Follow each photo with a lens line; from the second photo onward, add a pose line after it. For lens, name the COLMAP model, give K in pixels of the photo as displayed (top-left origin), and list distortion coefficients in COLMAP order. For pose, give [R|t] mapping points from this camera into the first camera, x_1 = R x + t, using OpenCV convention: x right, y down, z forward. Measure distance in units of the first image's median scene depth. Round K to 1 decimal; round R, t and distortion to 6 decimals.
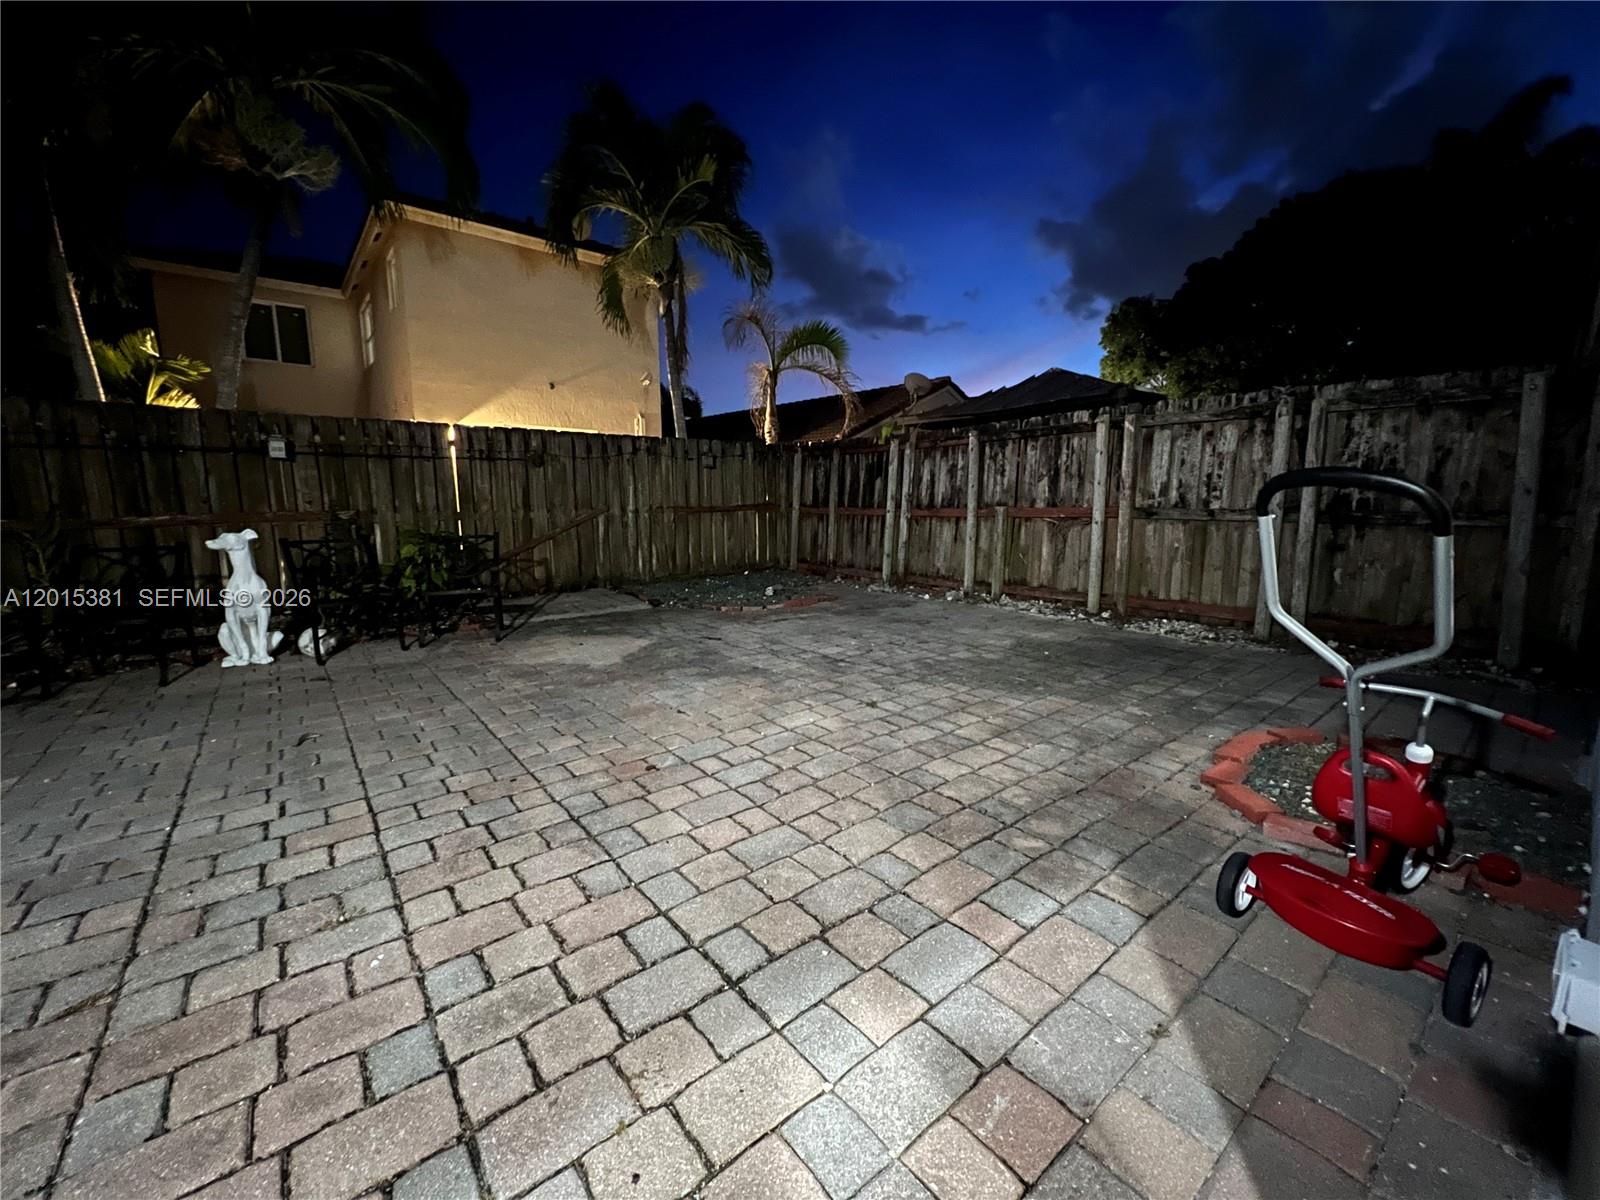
lens RADIAL K [[640.7, 0, 797.3], [0, 640.7, 593.0], [0, 0, 1]] dist [-0.002168, -0.000428]
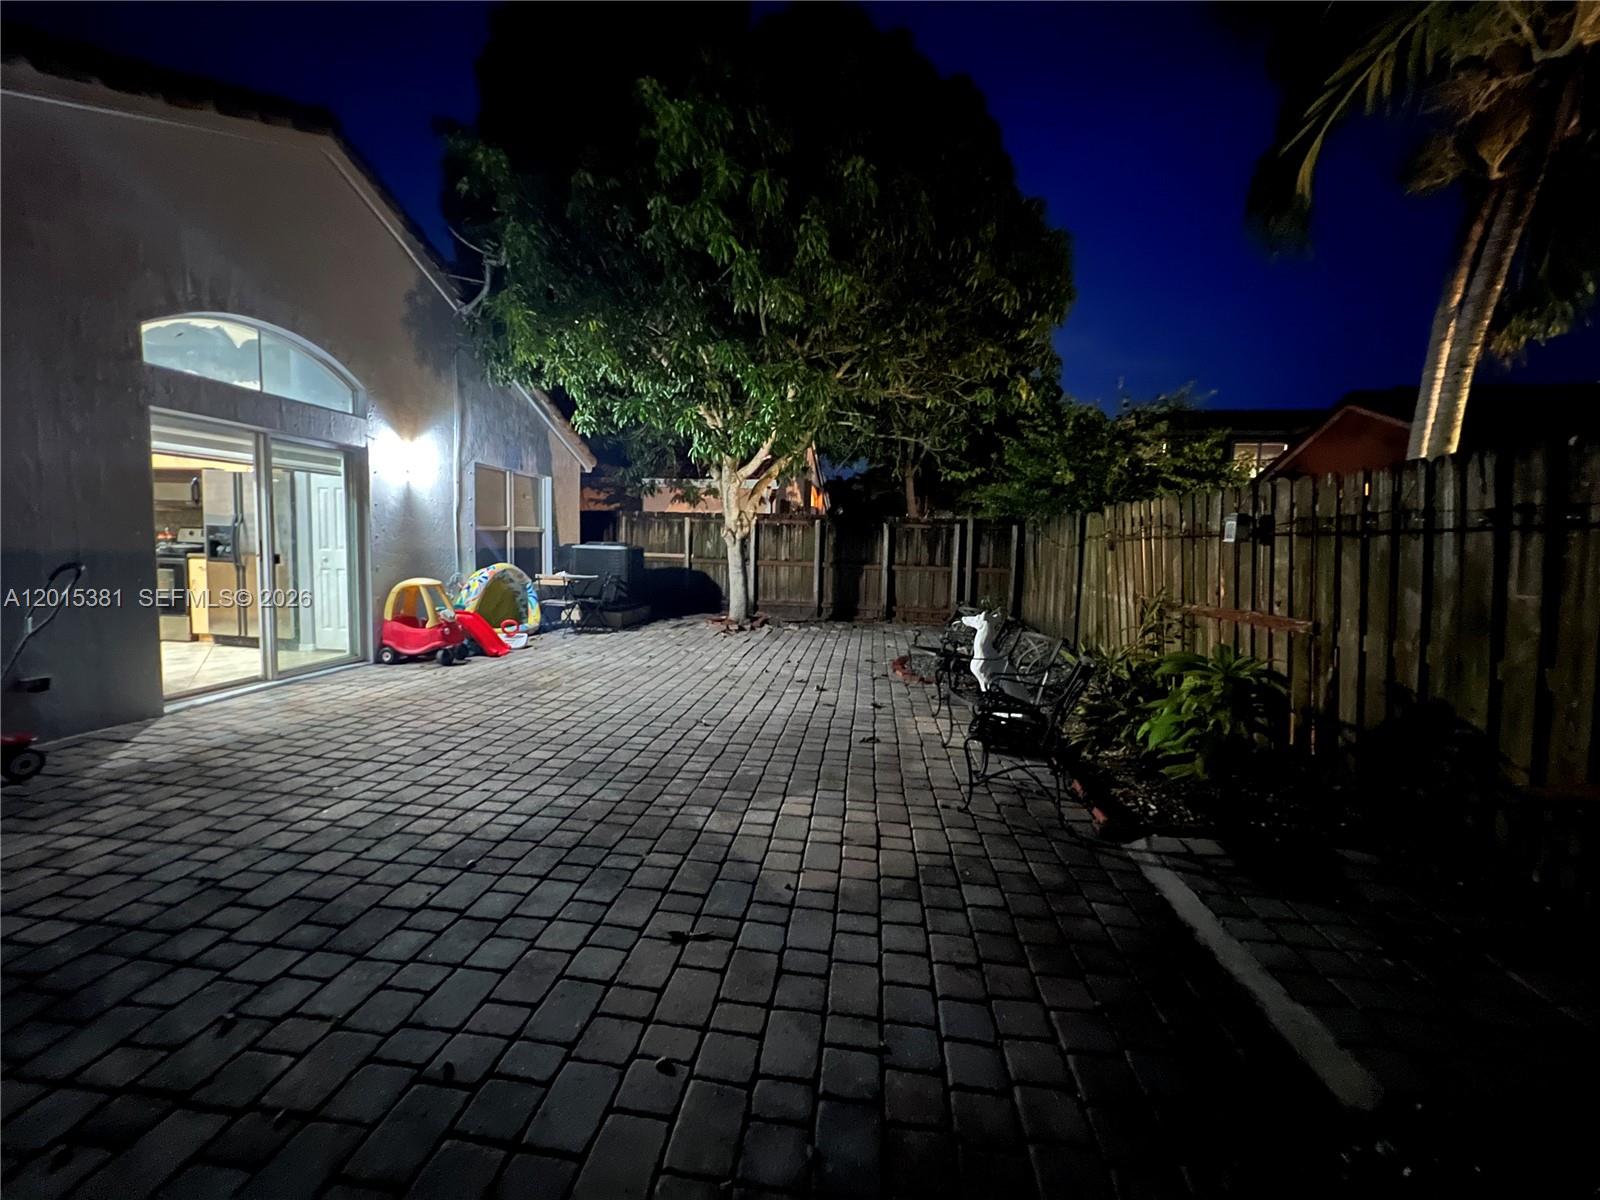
lens RADIAL K [[640.7, 0, 797.3], [0, 640.7, 593.0], [0, 0, 1]] dist [-0.002168, -0.000428]
pose [[-0.711519, 0.020225, -0.702375, 0.093941], [-0.159884, 0.968706, 0.189859, -0.191844], [0.684235, 0.247387, -0.686019, 1.066831]]
